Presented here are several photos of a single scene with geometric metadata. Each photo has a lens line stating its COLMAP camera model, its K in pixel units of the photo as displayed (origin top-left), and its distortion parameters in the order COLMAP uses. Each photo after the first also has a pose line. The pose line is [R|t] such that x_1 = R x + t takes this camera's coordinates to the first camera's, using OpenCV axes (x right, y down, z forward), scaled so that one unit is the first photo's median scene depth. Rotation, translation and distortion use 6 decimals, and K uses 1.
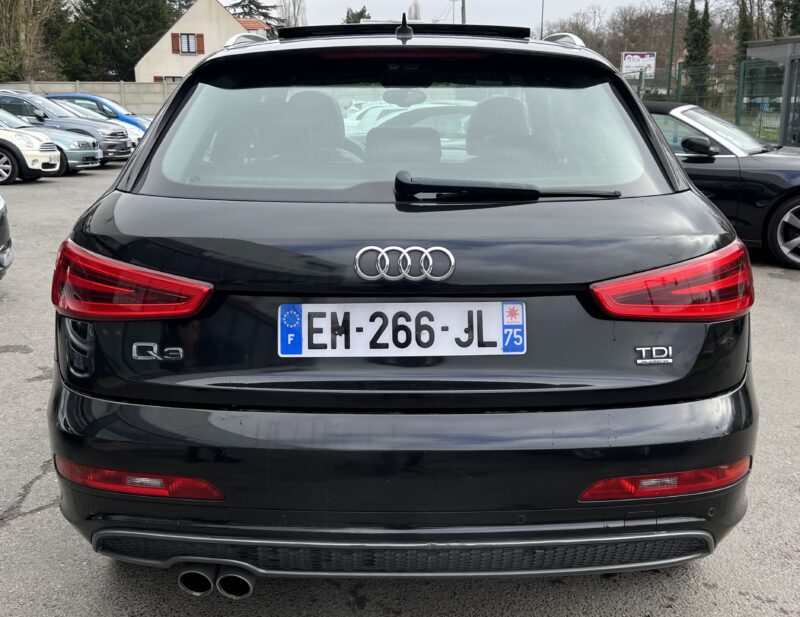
lens RADIAL K [[938.8, 0, 400.1], [0, 938.8, 311.0], [0, 0, 1]] dist [-0.002559, 0.000000]
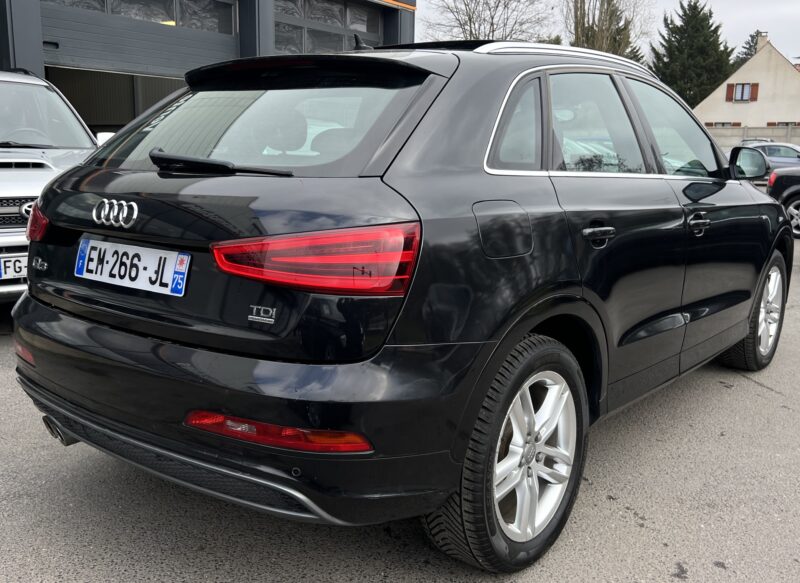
lens RADIAL K [[798.7, 0, 400.8], [0, 798.7, 289.0], [0, 0, 1]] dist [0.072380, 0.000000]
pose [[0.786774, 0.126198, -0.604203, 0.980599], [-0.154076, 0.988042, 0.005736, -0.013206], [0.597702, 0.088580, 0.796810, 0.339291]]
